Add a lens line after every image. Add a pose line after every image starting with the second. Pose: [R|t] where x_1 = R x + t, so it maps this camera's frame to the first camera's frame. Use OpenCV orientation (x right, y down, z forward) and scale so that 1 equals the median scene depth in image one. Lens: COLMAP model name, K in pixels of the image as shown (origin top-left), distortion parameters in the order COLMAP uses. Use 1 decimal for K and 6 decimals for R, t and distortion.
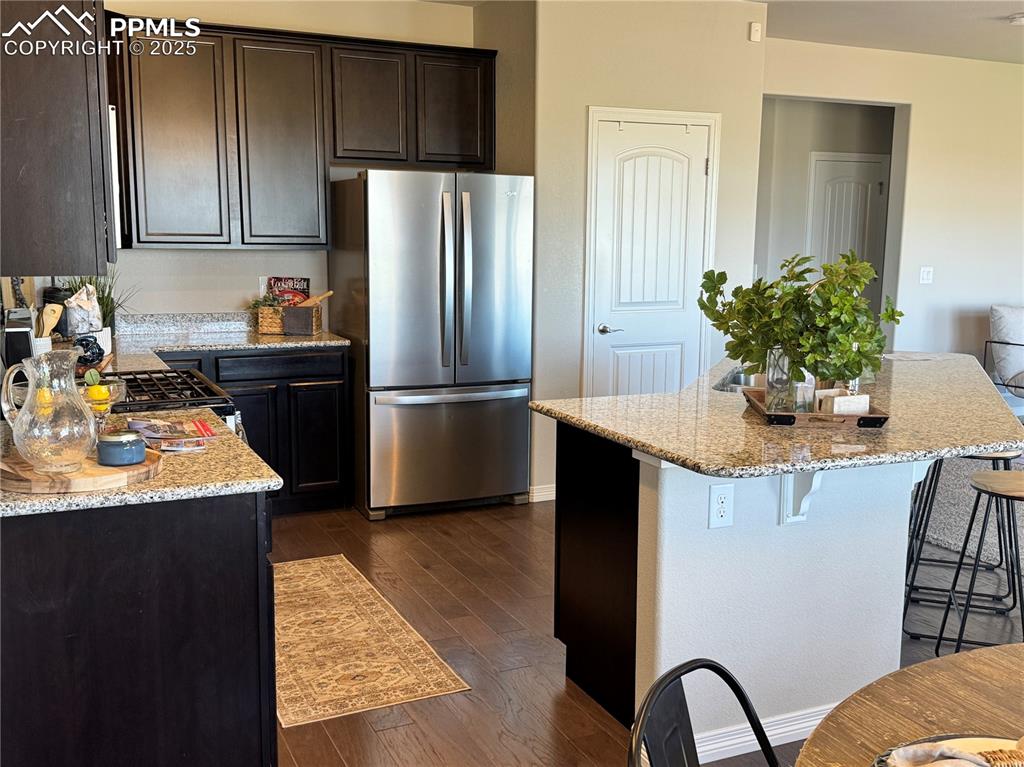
lens RADIAL K [[1002.9, 0, 517.5], [0, 1002.9, 383.8], [0, 0, 1]] dist [0.190543, -0.434744]
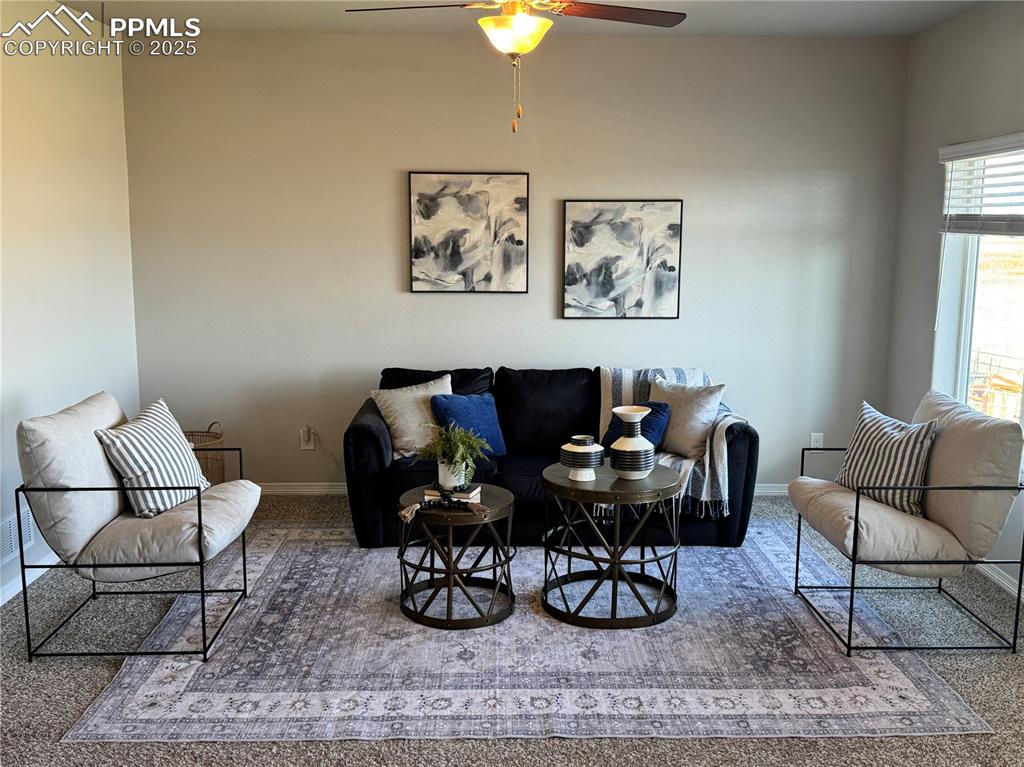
lens RADIAL K [[1002.9, 0, 517.5], [0, 1002.9, 383.8], [0, 0, 1]] dist [0.190543, -0.434744]
pose [[0.414817, -0.146554, 0.898025, 0.291777], [0.132561, 0.986148, 0.099703, -0.303465], [-0.900197, 0.077685, 0.428498, 1.483783]]
